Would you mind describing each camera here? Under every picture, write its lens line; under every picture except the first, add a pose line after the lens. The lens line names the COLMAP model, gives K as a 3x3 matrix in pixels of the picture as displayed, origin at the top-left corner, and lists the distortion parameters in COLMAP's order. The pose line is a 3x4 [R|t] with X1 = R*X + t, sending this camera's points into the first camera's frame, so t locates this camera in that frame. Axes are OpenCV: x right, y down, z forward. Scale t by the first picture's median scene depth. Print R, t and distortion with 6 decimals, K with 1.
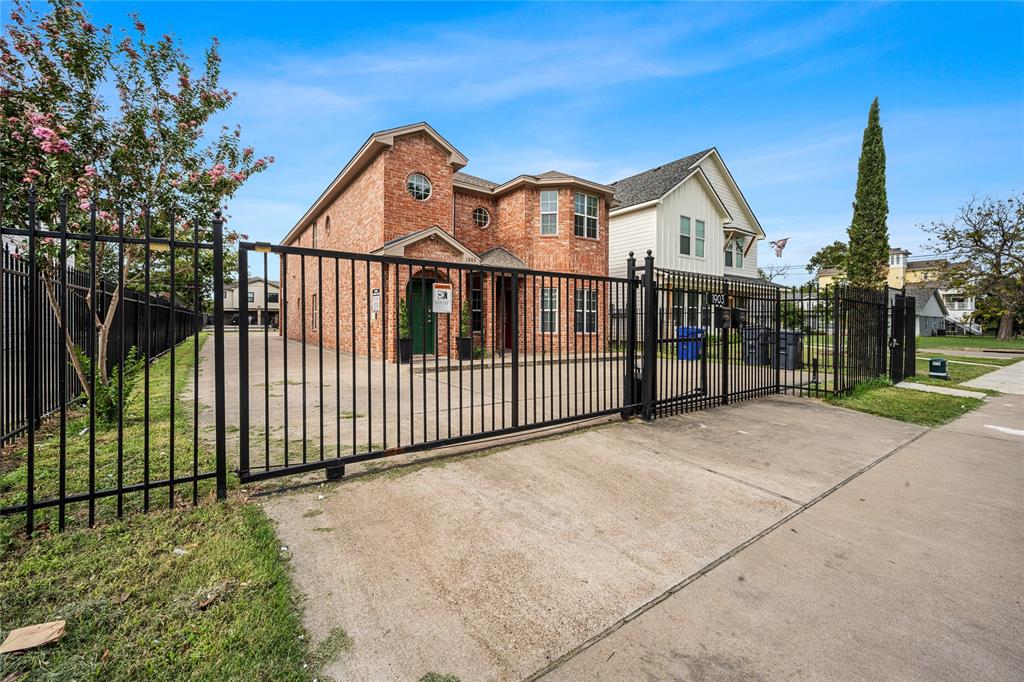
lens RADIAL K [[409.4, 0, 510.0], [0, 409.4, 332.0], [0, 0, 1]] dist [-0.001283, -0.000175]
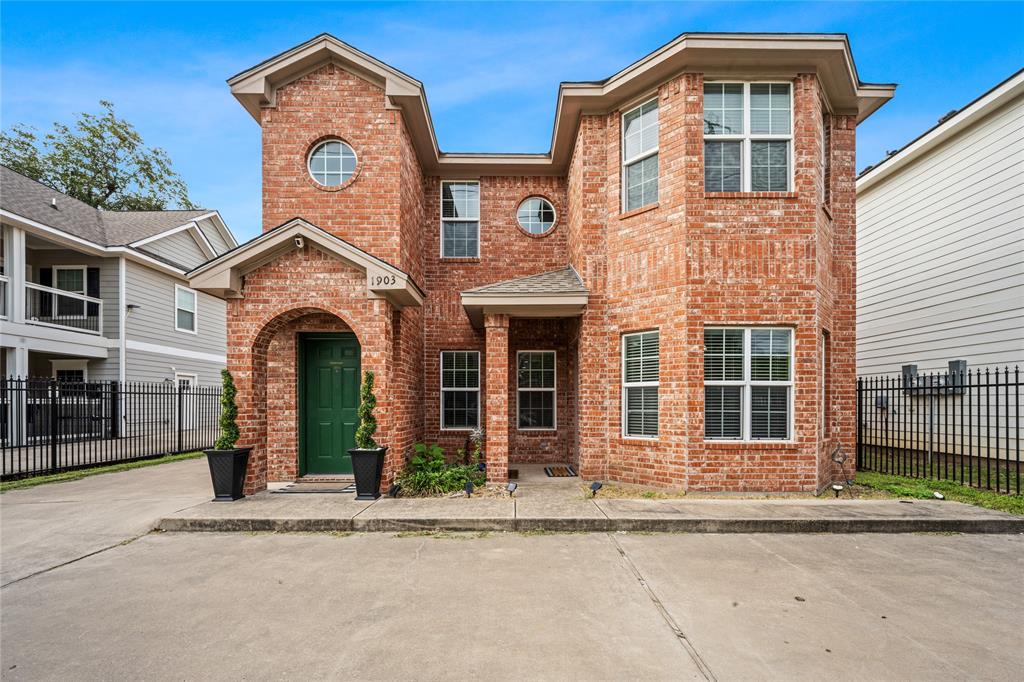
lens RADIAL K [[415.8, 0, 517.2], [0, 415.8, 405.8], [0, 0, 1]] dist [-0.000186, -0.000032]
pose [[0.818328, 0.000043, -0.574752, 0.241472], [-0.003631, 0.999980, -0.005095, -0.027656], [0.574740, 0.006256, 0.818312, 0.575560]]
